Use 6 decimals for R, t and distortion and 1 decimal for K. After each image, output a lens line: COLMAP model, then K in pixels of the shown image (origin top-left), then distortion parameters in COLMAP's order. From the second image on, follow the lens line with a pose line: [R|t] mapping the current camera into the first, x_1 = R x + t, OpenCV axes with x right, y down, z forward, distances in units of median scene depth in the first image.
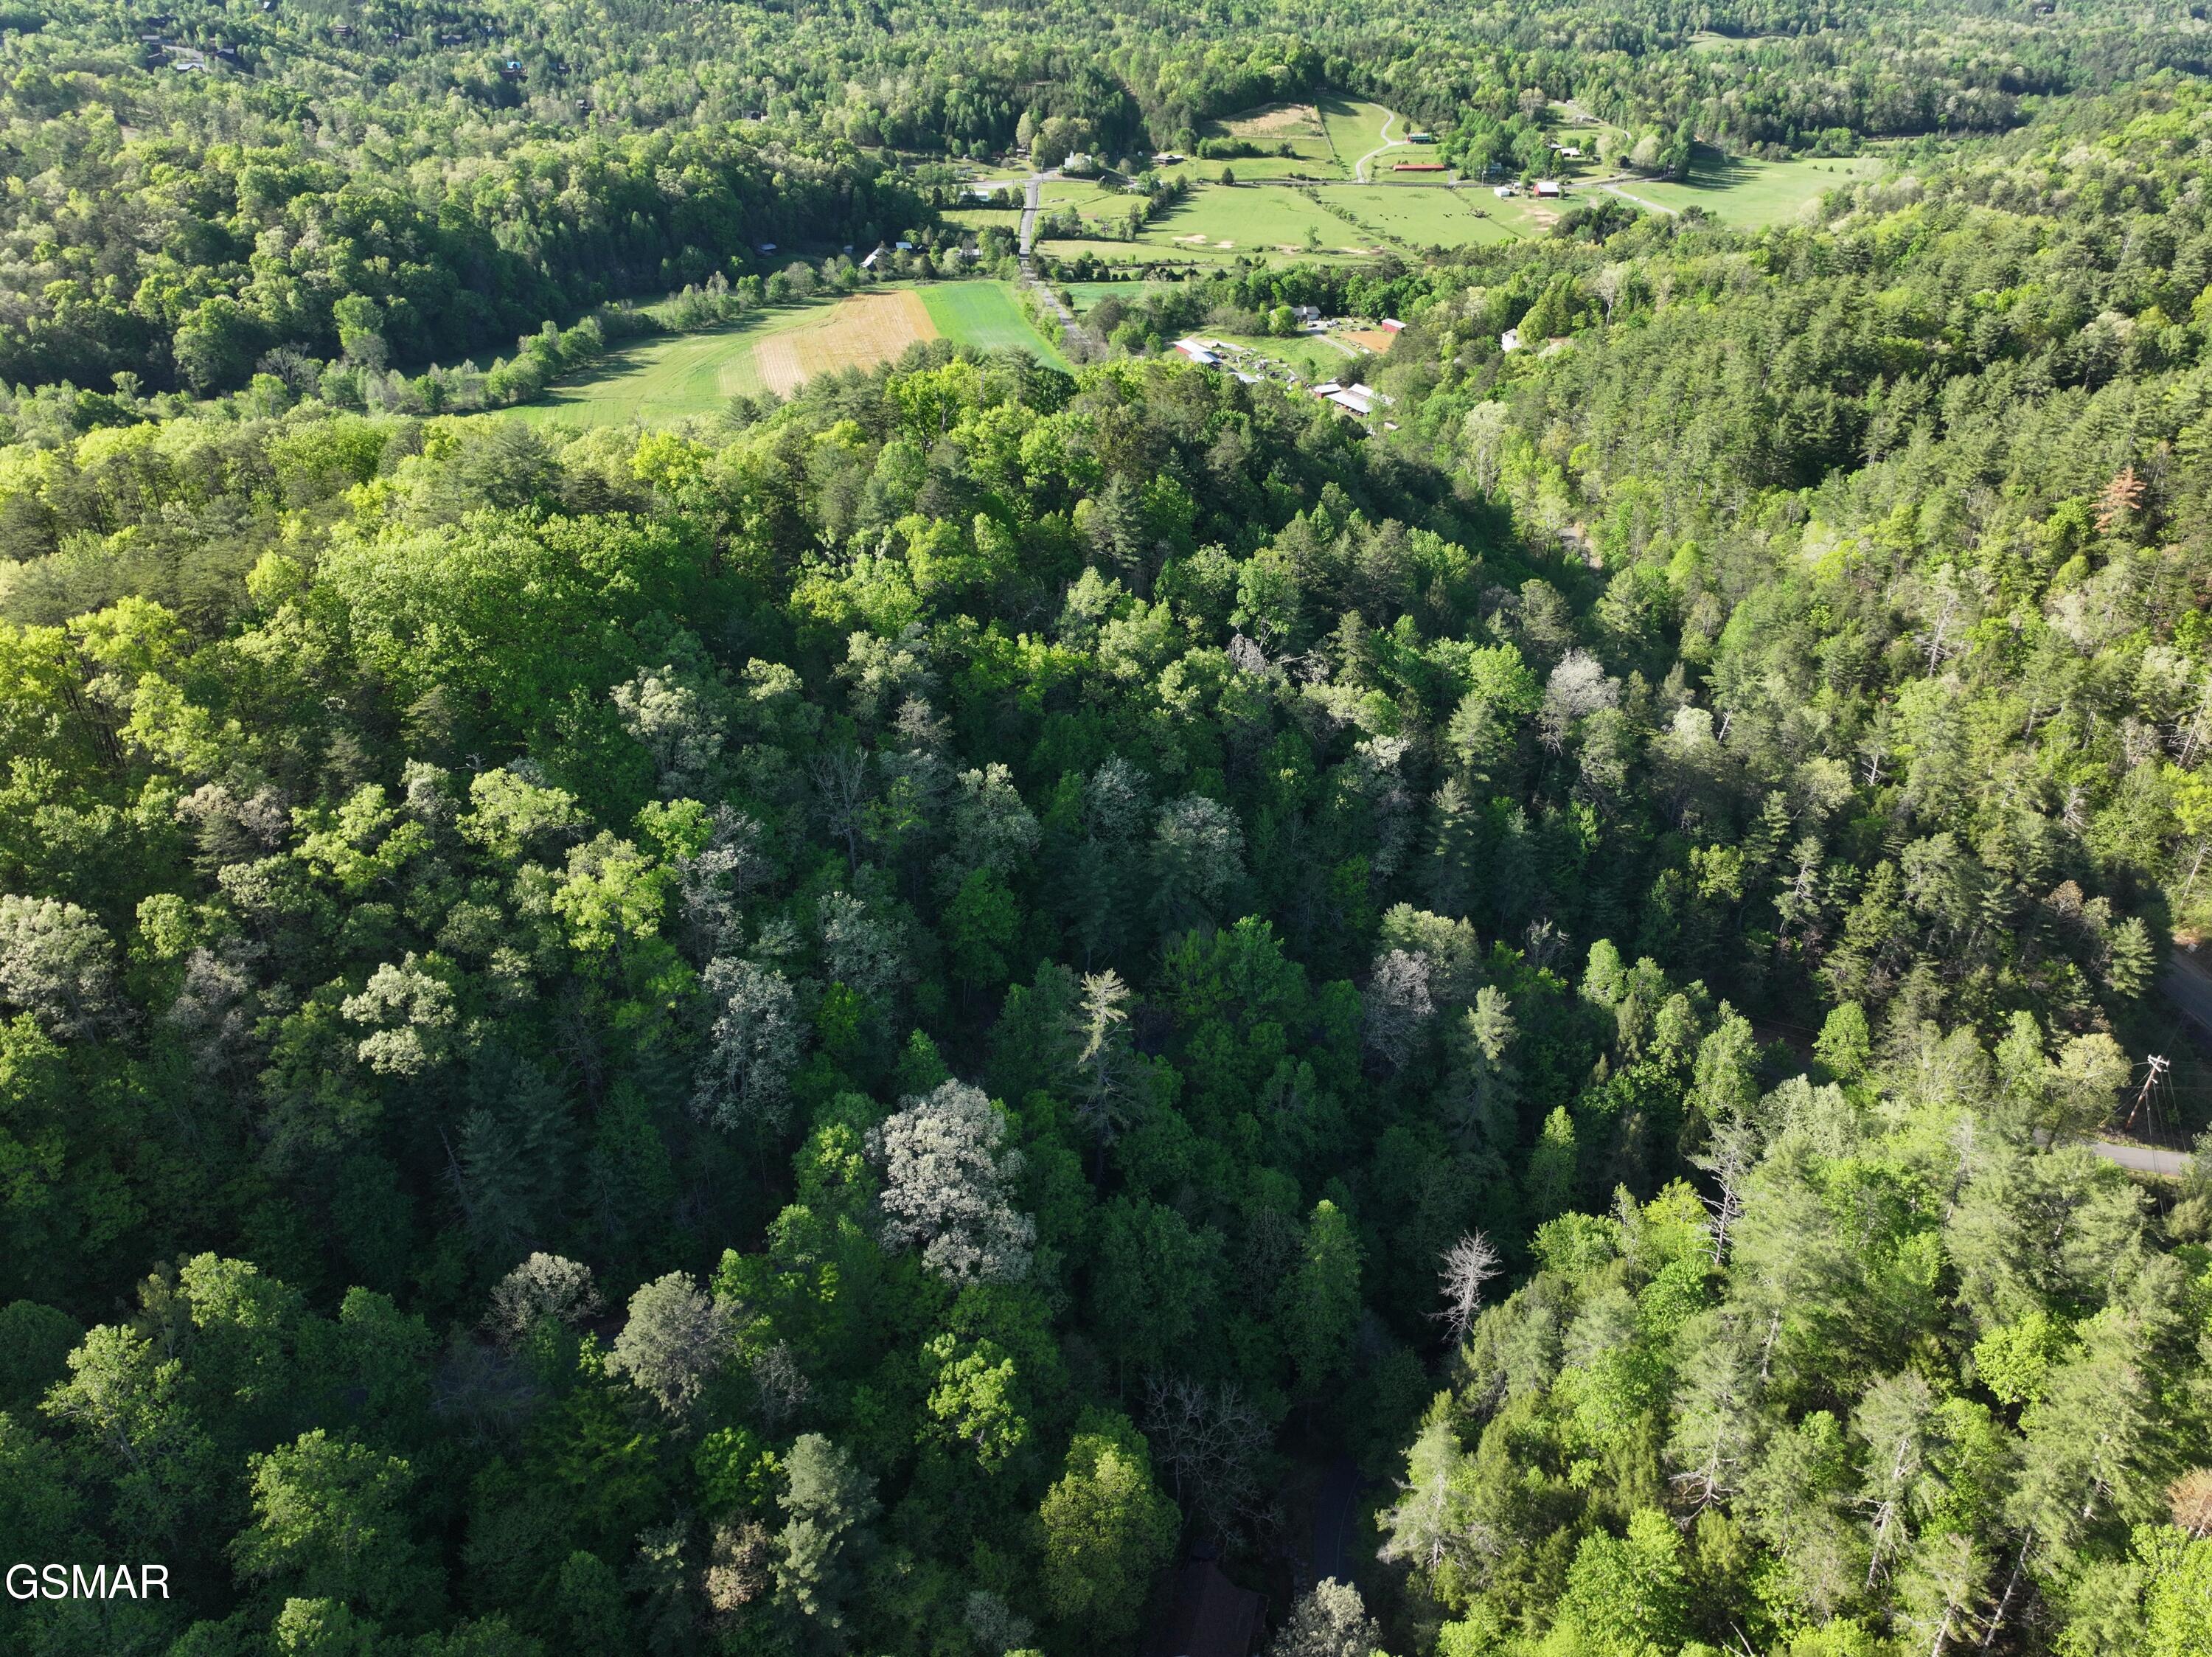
lens RADIAL K [[1557.3, 0, 1104.0], [0, 1557.3, 826.3], [0, 0, 1]] dist [-0.001929, 0.020026]
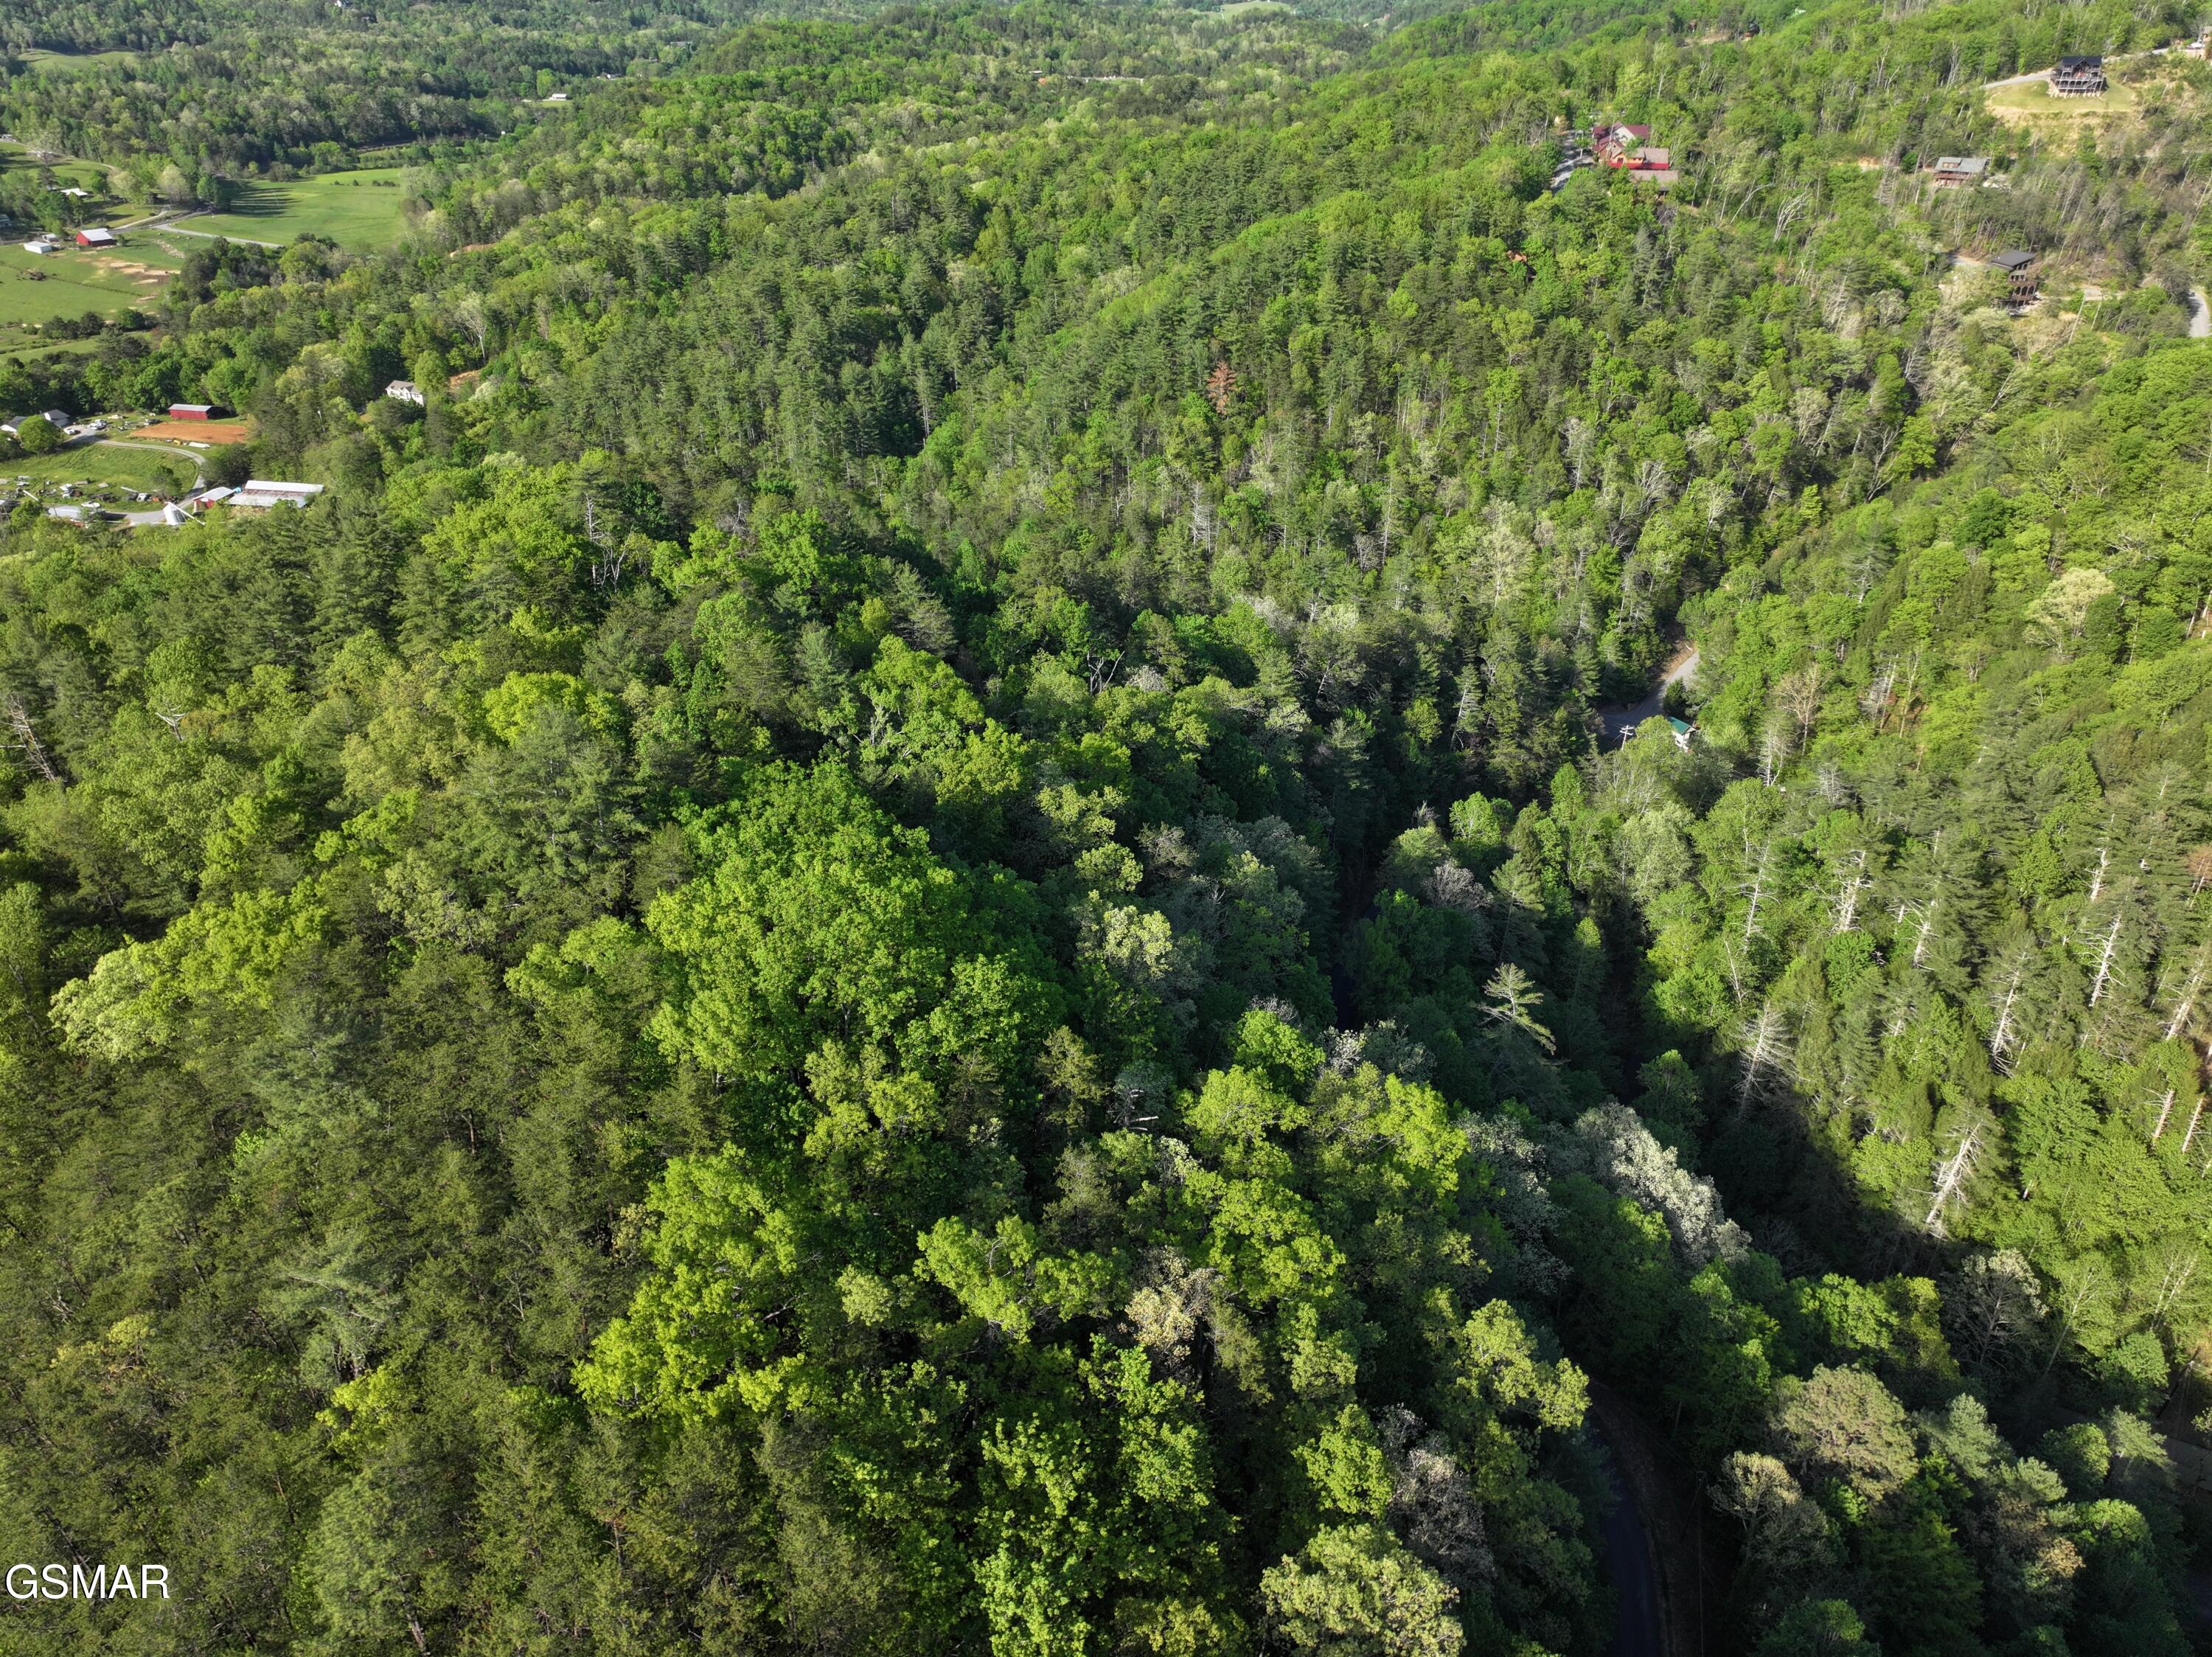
lens RADIAL K [[1557.3, 0, 1106.2], [0, 1557.3, 824.4], [0, 0, 1]] dist [-0.001929, 0.020026]
pose [[0.578174, -0.401337, 0.710382, -0.251410], [0.404966, 0.897002, 0.177172, -0.082773], [-0.708320, 0.185244, 0.681151, 0.138477]]
